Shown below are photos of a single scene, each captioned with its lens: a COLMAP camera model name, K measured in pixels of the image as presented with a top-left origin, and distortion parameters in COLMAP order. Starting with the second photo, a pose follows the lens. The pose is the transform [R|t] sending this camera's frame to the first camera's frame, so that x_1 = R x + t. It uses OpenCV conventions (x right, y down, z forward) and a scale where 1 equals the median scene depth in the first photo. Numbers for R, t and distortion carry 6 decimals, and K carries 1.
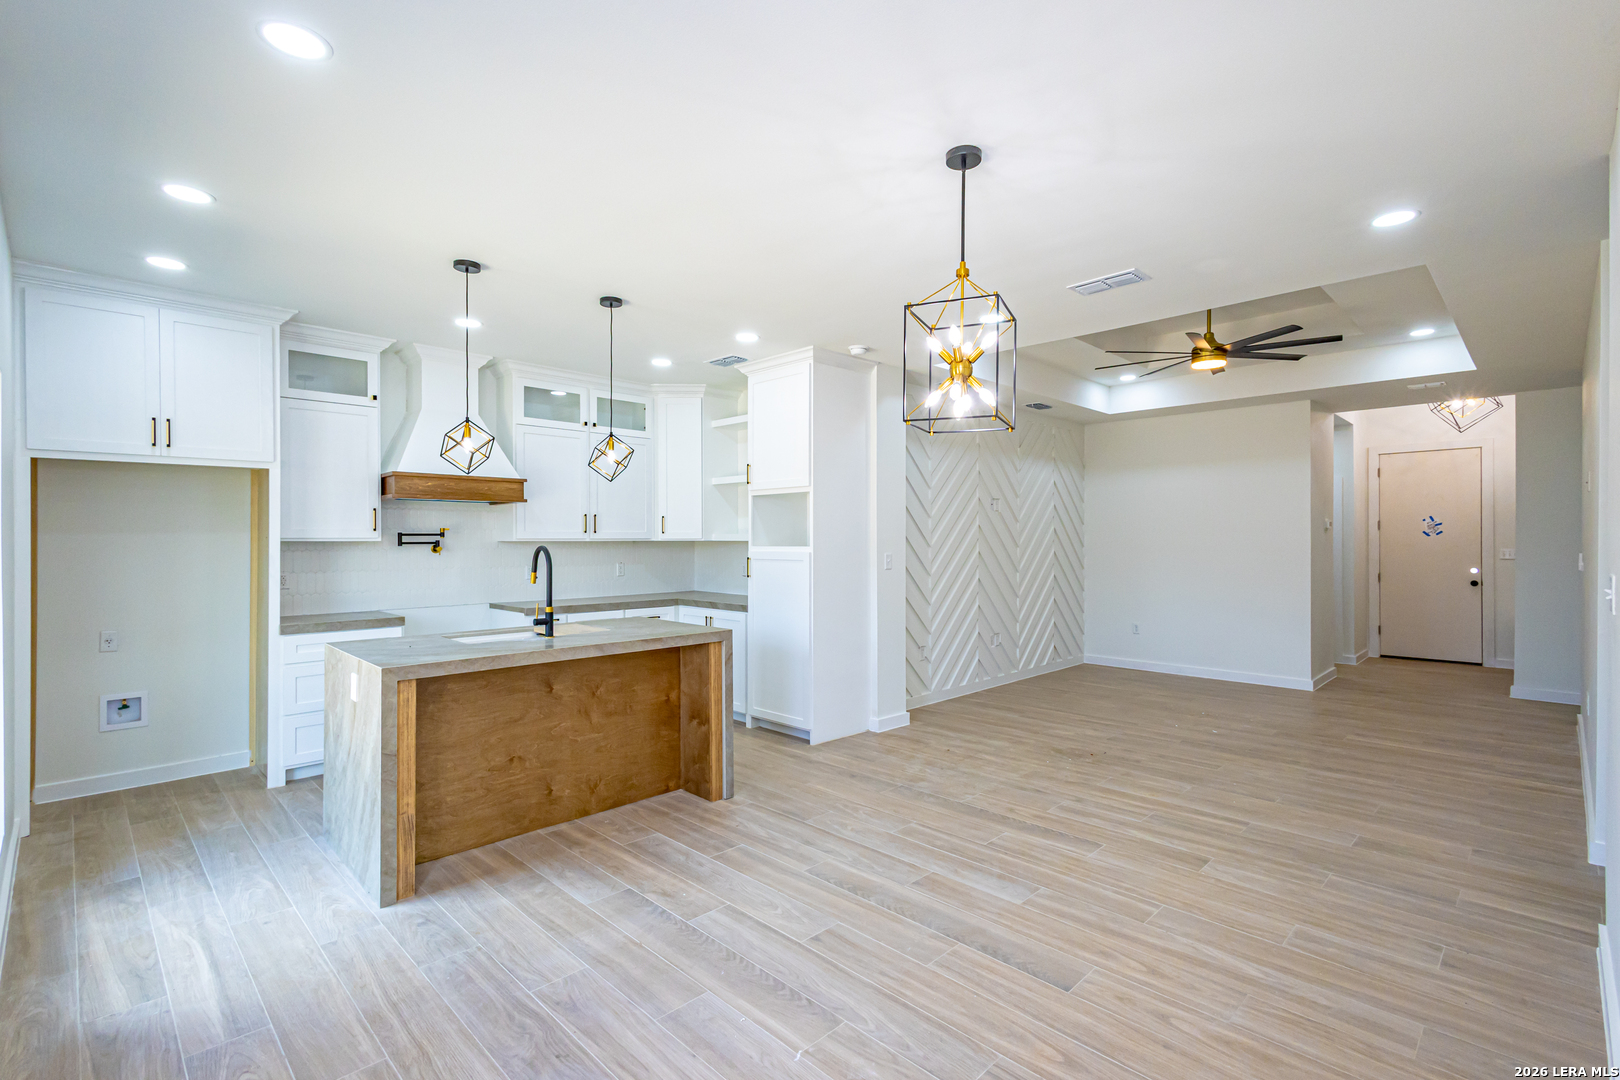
lens RADIAL K [[741.7, 0, 817.6], [0, 741.7, 540.7], [0, 0, 1]] dist [0.012967, -0.003219]
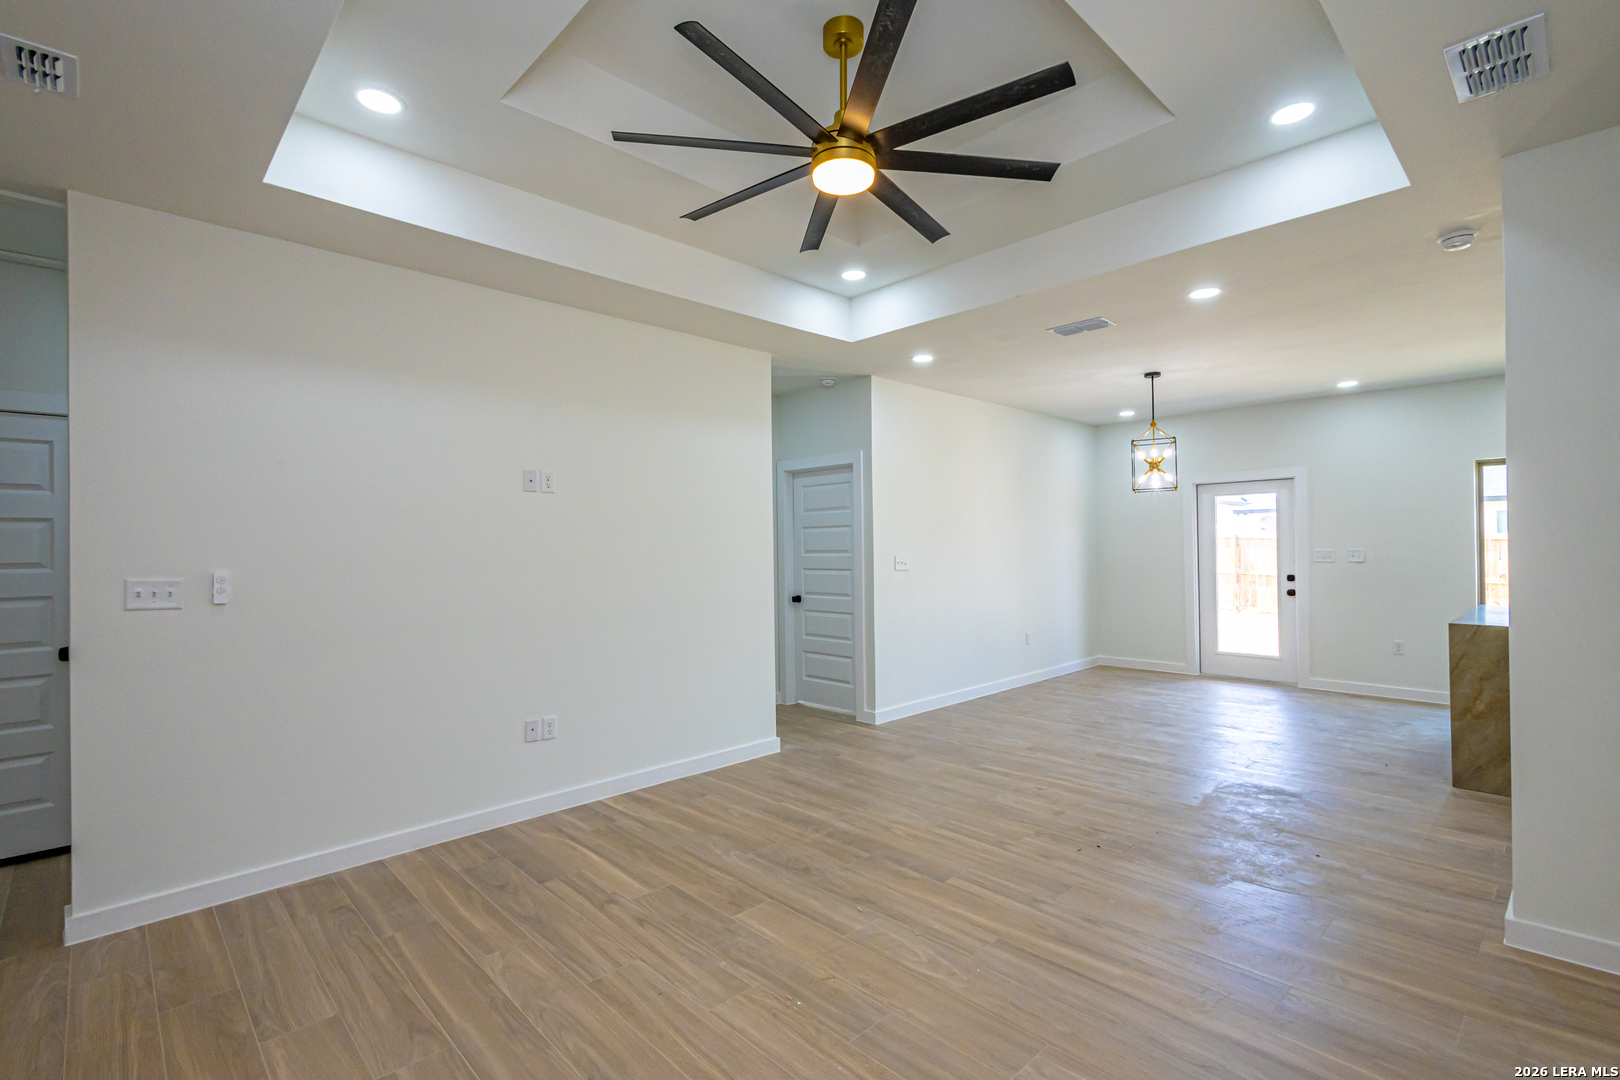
lens RADIAL K [[741.7, 0, 812.2], [0, 741.7, 546.0], [0, 0, 1]] dist [0.012967, -0.003219]
pose [[-0.999779, 0.006053, 0.020145, 0.642567], [0.006089, 0.999980, 0.001708, 0.000946], [-0.020135, 0.001830, -0.999796, 1.759894]]
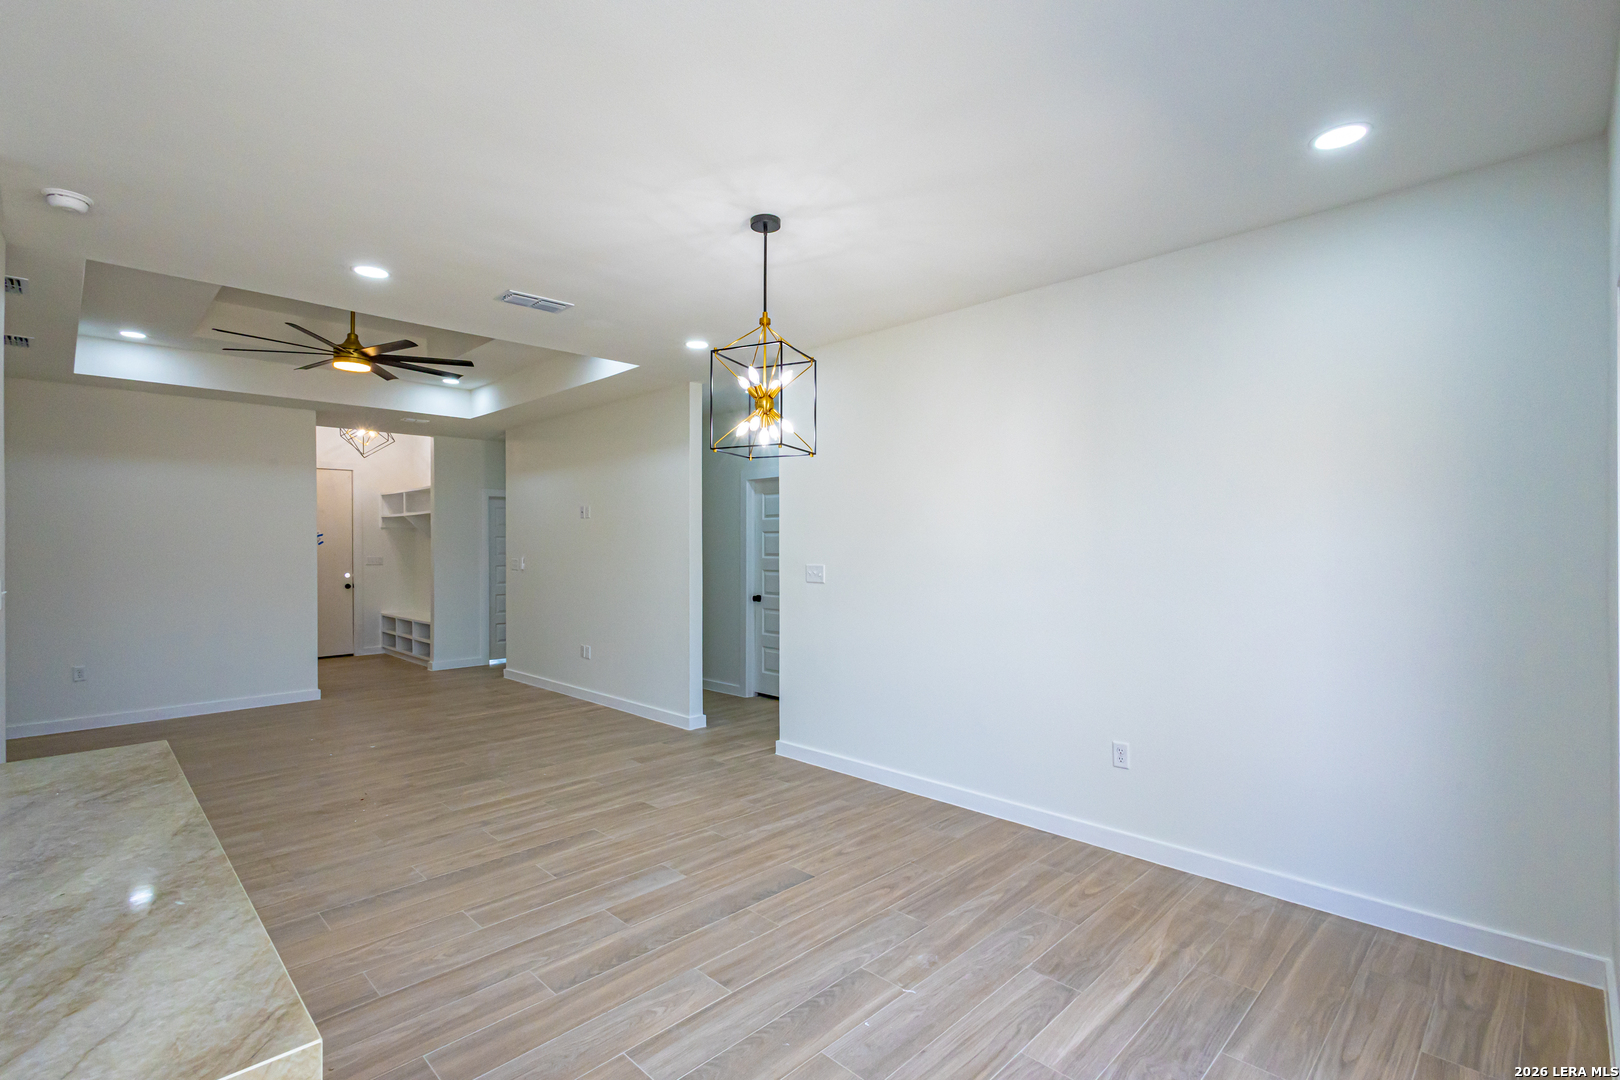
lens RADIAL K [[741.7, 0, 806.4], [0, 741.7, 543.6], [0, 0, 1]] dist [0.012967, -0.003219]
pose [[0.007605, 0.002728, 0.999967, -0.511408], [0.005264, 0.999982, -0.002768, -0.005239], [-0.999957, 0.005285, 0.007591, 0.488841]]
